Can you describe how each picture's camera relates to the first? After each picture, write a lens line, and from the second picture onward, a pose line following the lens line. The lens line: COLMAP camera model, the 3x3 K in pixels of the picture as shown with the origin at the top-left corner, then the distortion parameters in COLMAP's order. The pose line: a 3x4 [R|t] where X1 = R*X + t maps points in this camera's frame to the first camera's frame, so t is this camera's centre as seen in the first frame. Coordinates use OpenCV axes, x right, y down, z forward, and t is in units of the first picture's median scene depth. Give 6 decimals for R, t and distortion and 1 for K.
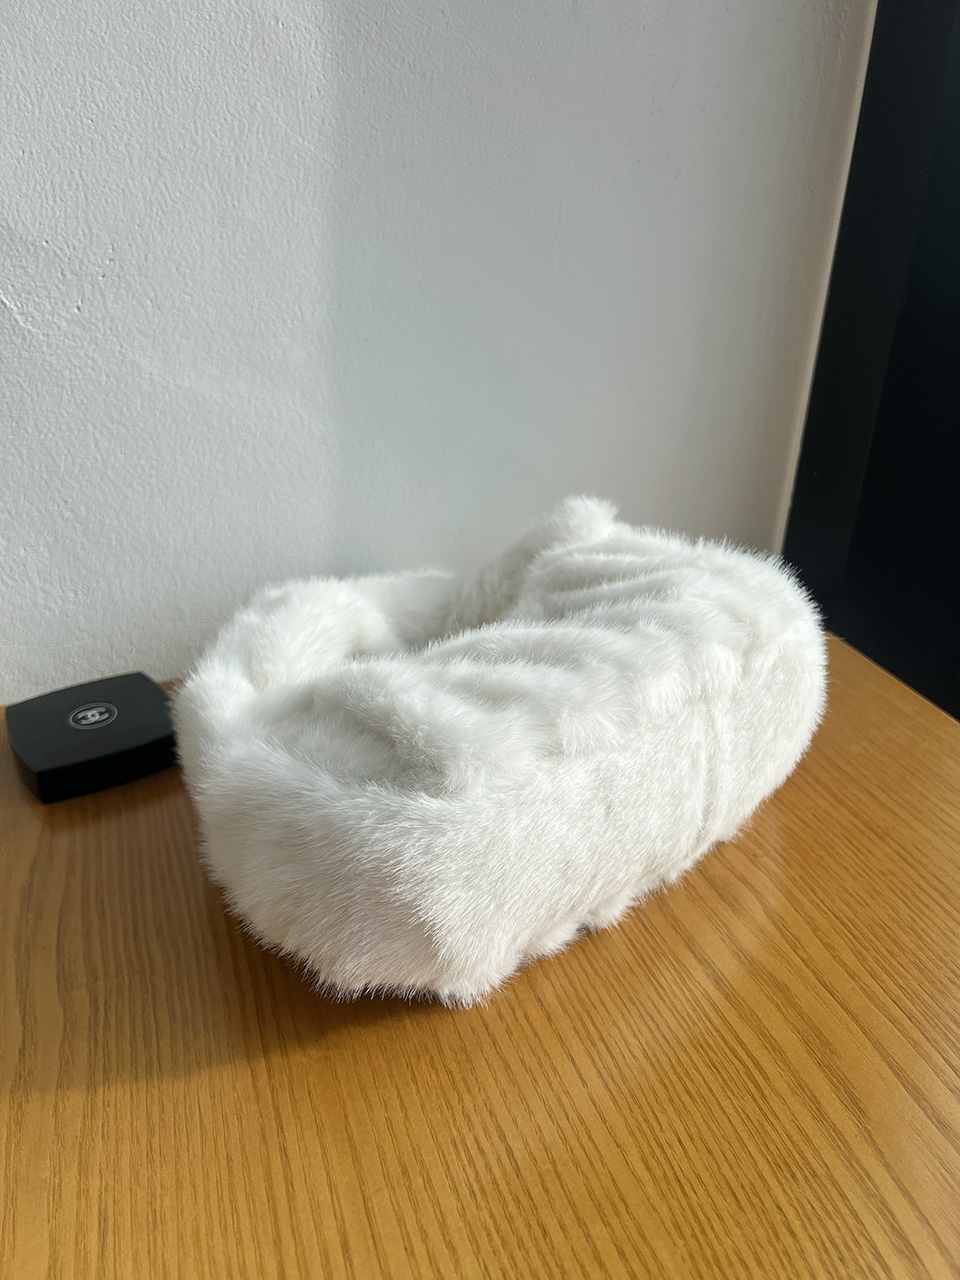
lens RADIAL K [[993.4, 0, 495.2], [0, 993.4, 659.7], [0, 0, 1]] dist [0.016585, -0.041088]
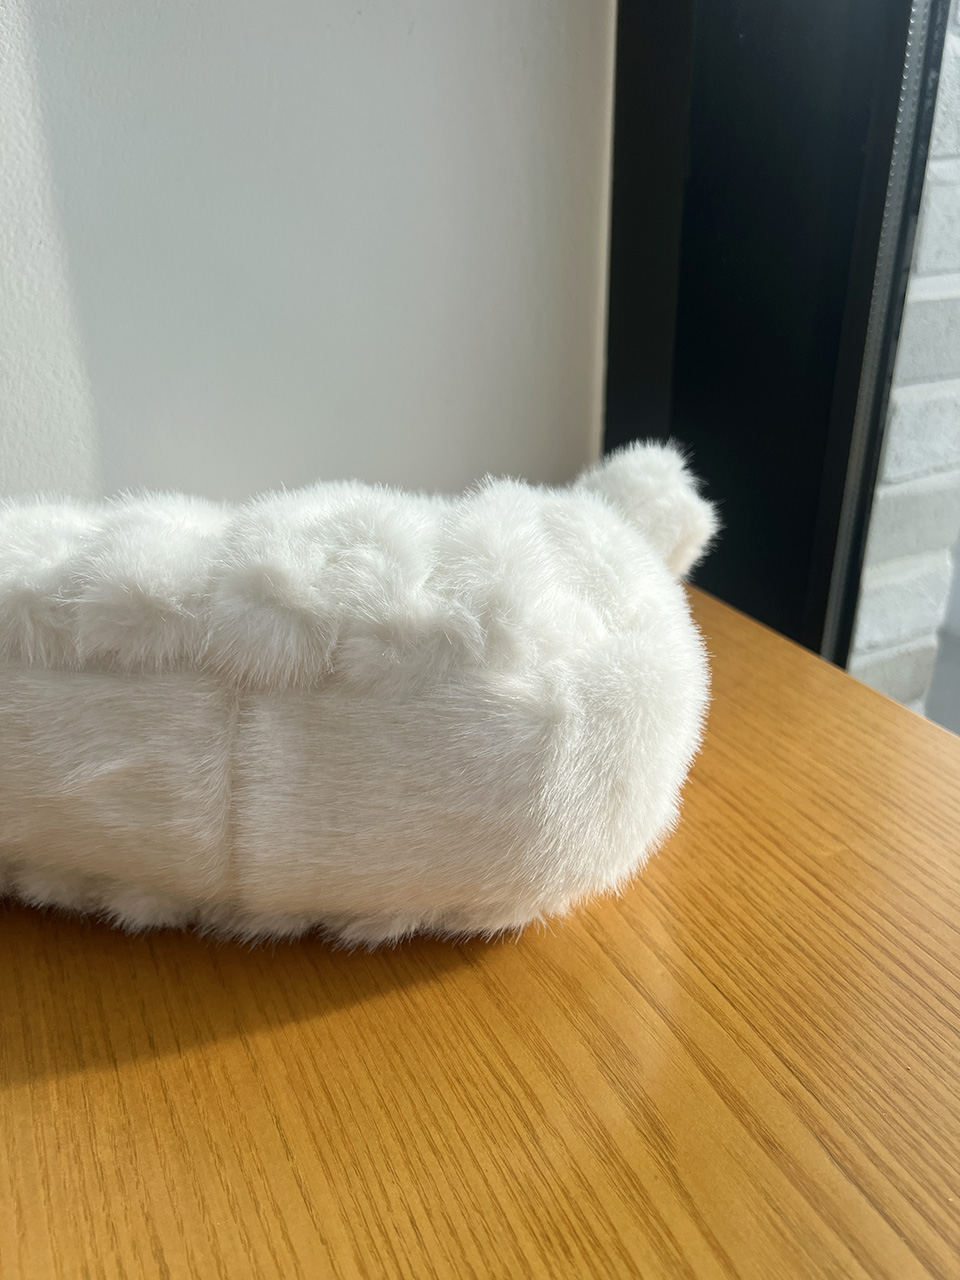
lens RADIAL K [[993.4, 0, 503.8], [0, 993.4, 665.4], [0, 0, 1]] dist [0.016585, -0.041088]
pose [[0.990842, -0.096967, 0.093965, 0.177716], [0.097579, 0.995226, -0.001926, 0.076344], [-0.093330, 0.011077, 0.995574, 0.224417]]
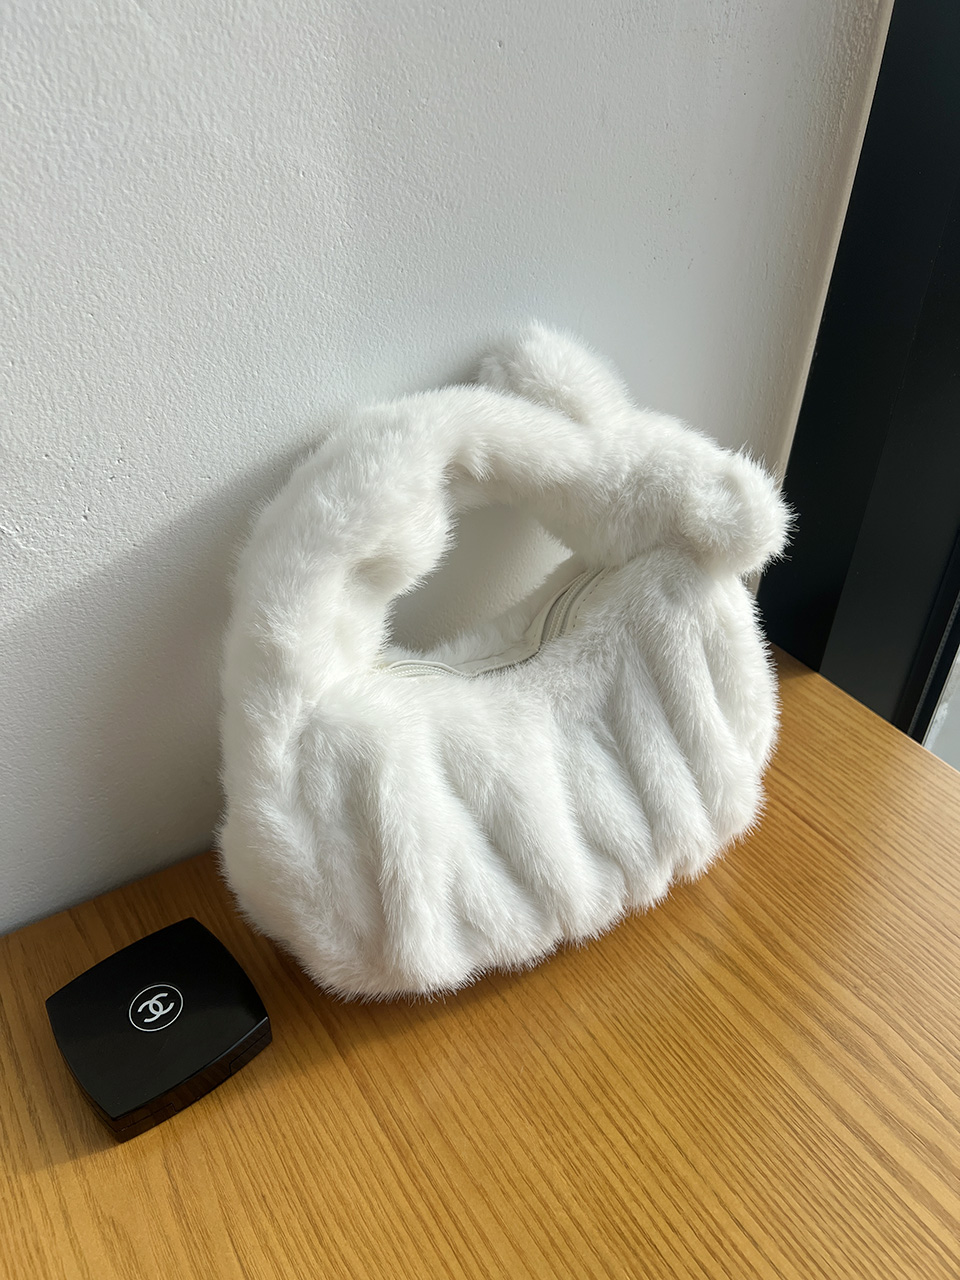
lens RADIAL K [[993.4, 0, 494.9], [0, 993.4, 635.0], [0, 0, 1]] dist [0.016585, -0.041088]
pose [[0.973799, -0.124828, 0.190088, -0.302197], [0.097329, 0.984228, 0.147725, -0.412739], [-0.205530, -0.125353, 0.970590, 0.107746]]
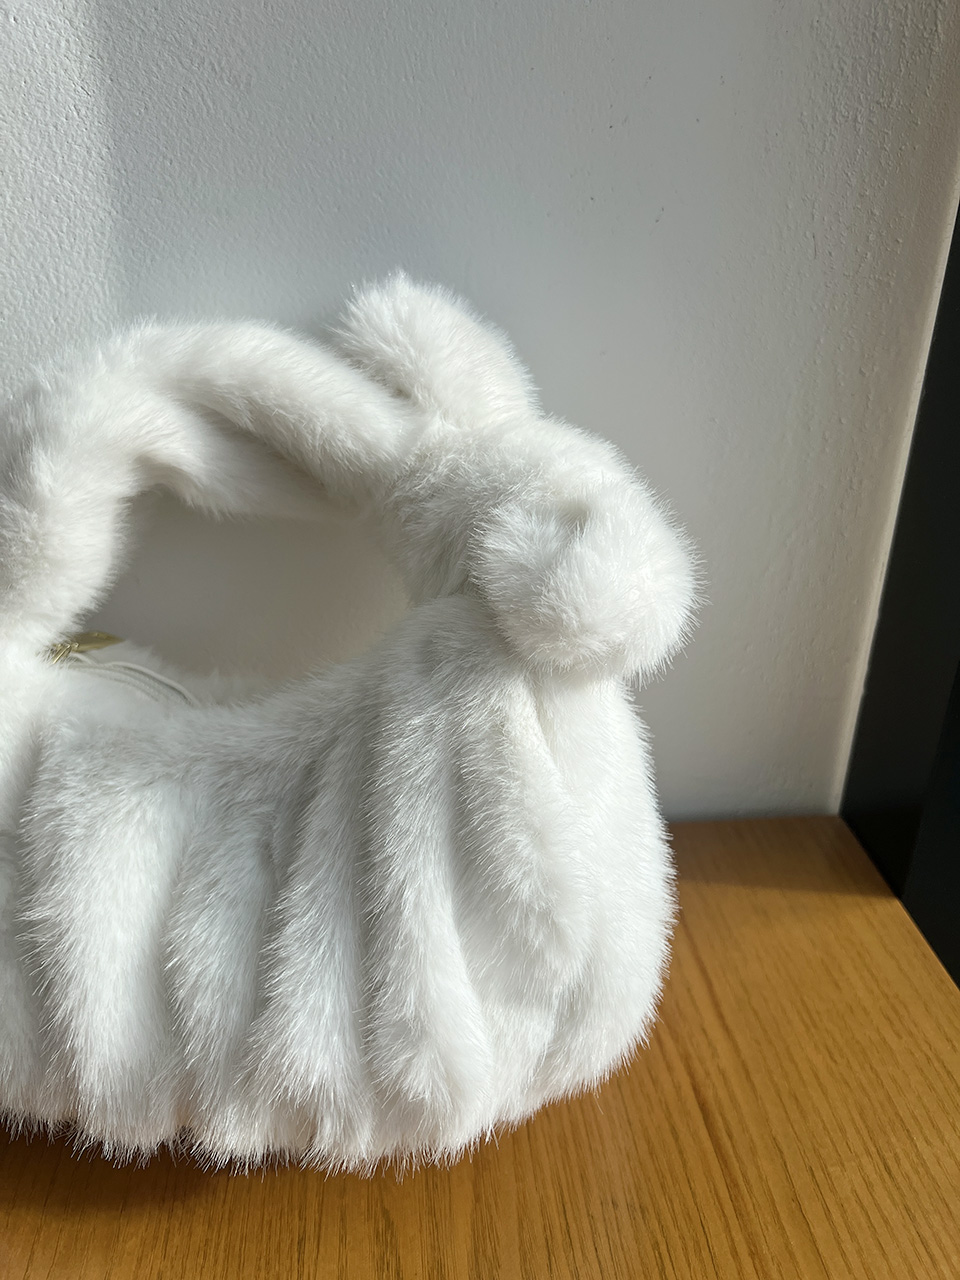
lens RADIAL K [[993.4, 0, 495.3], [0, 993.4, 635.2], [0, 0, 1]] dist [0.016585, -0.041088]
pose [[0.968360, 0.088509, -0.233334, 0.353535], [-0.097504, 0.994861, -0.027277, -0.255886], [0.229721, 0.049165, 0.972014, 0.486177]]
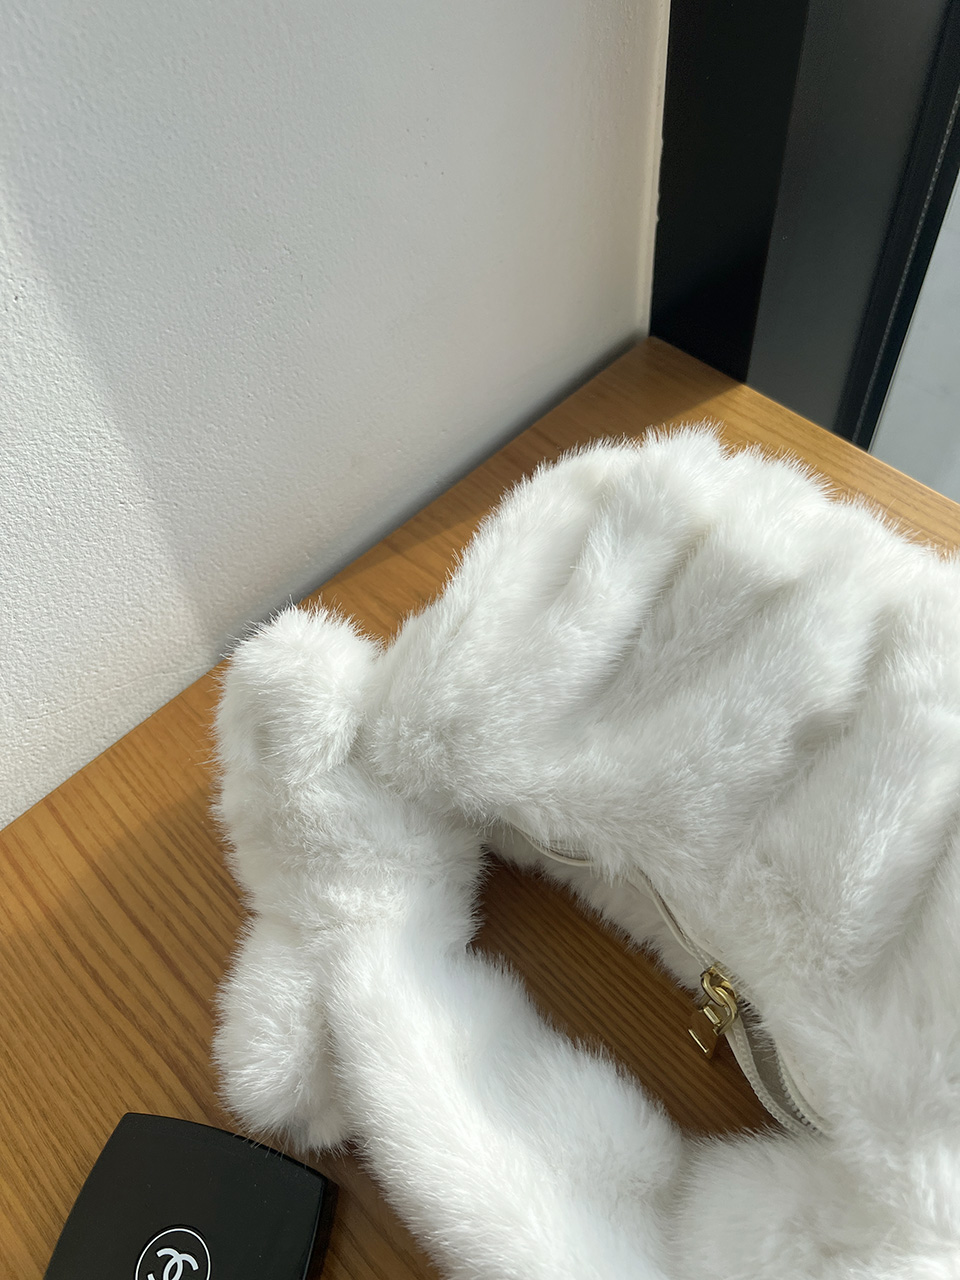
lens RADIAL K [[993.4, 0, 489.0], [0, 993.4, 650.7], [0, 0, 1]] dist [0.016585, -0.041088]
pose [[0.907806, -0.393207, 0.145866, -0.067191], [0.282086, 0.829852, 0.481429, -0.466796], [-0.310349, -0.395897, 0.864262, 0.500637]]
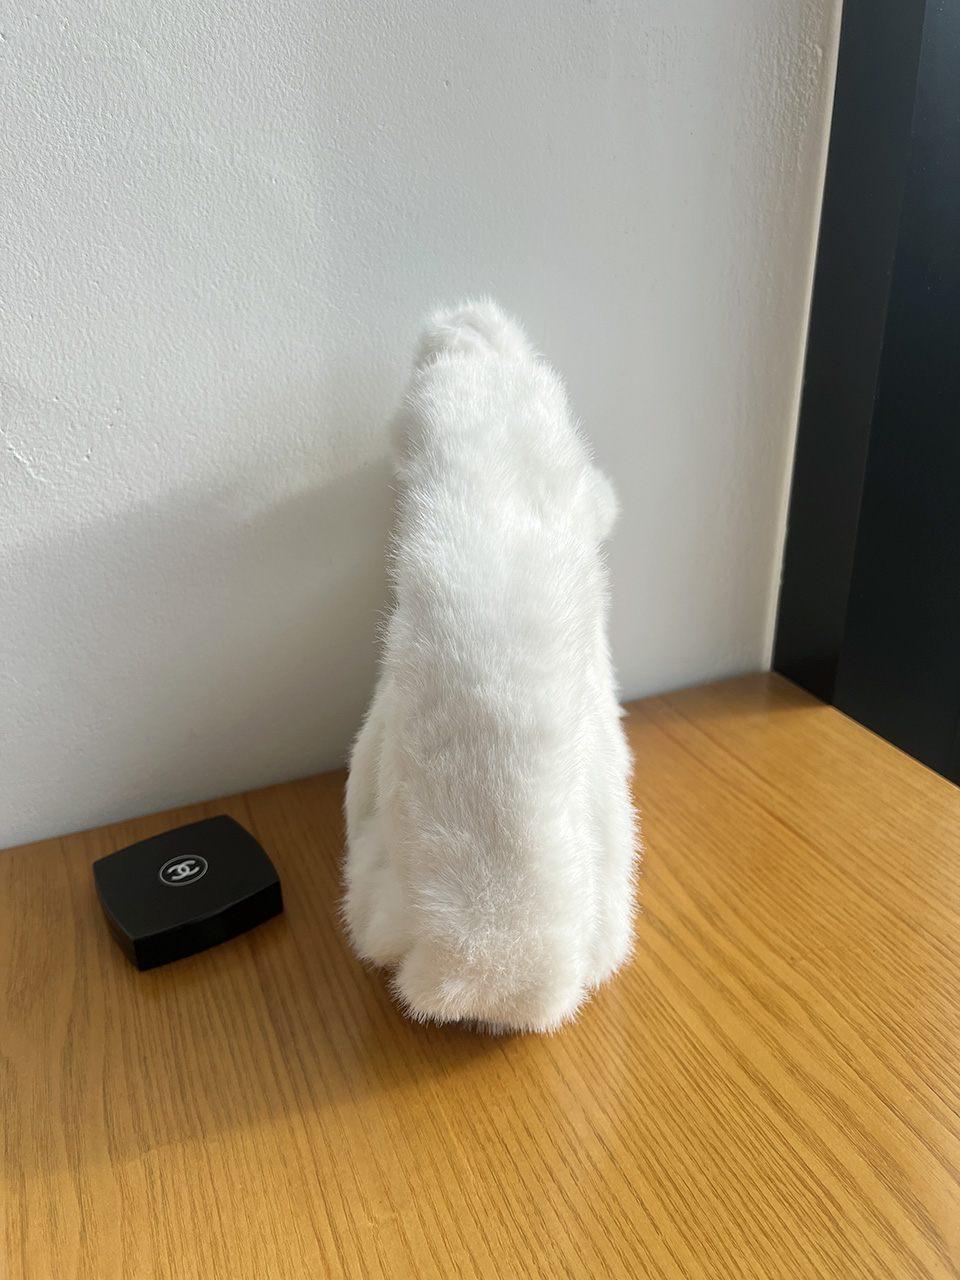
lens RADIAL K [[993.4, 0, 476.3], [0, 993.4, 633.1], [0, 0, 1]] dist [0.016585, -0.041088]
pose [[0.997823, -0.064093, 0.015515, -0.056824], [0.065023, 0.995451, -0.069638, -0.089139], [-0.010981, 0.070495, 0.997452, -0.017486]]
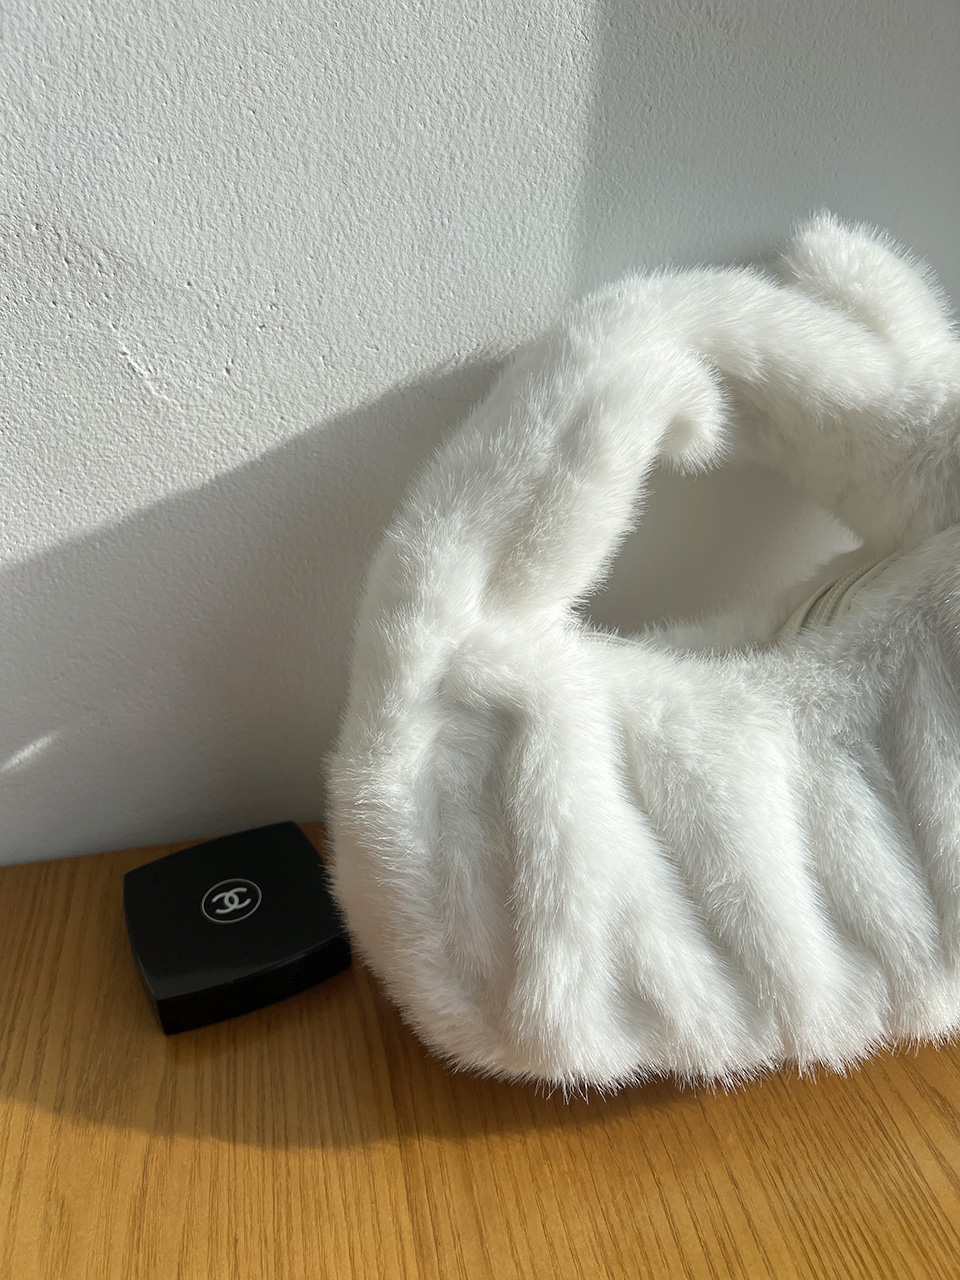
lens RADIAL K [[993.4, 0, 473.8], [0, 993.4, 641.7], [0, 0, 1]] dist [0.016585, -0.041088]
pose [[0.988708, 0.052783, -0.140250, -0.151909], [-0.045202, 0.997367, 0.056705, -0.243126], [0.142874, -0.049726, 0.988491, 0.348678]]
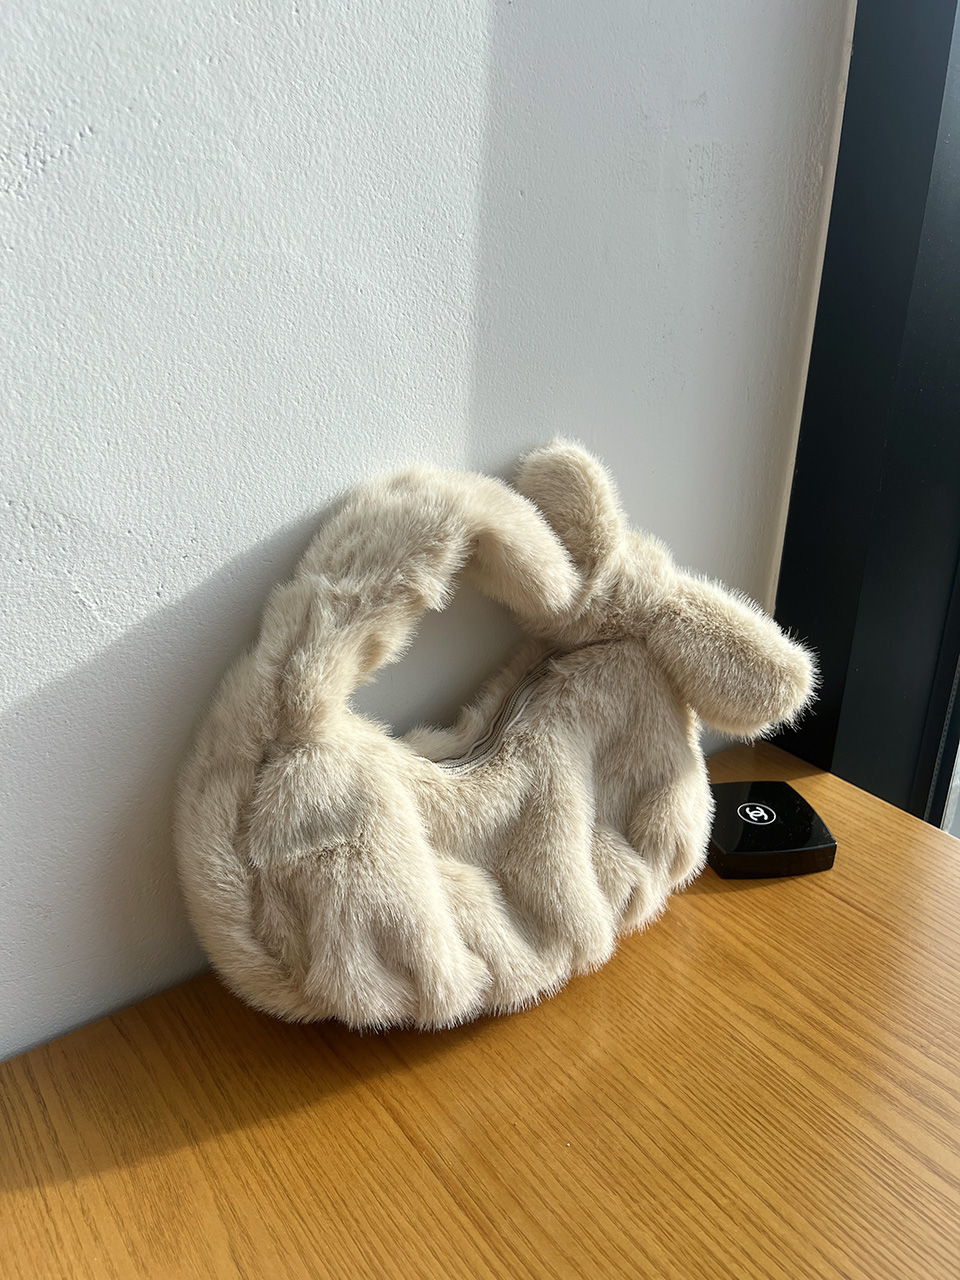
lens RADIAL K [[993.4, 0, 492.9], [0, 993.4, 634.0], [0, 0, 1]] dist [0.016585, -0.041088]
pose [[0.960098, -0.122003, 0.251647, -0.429661], [0.142469, 0.987681, -0.064713, -0.256191], [-0.240652, 0.097982, 0.965653, 0.063668]]
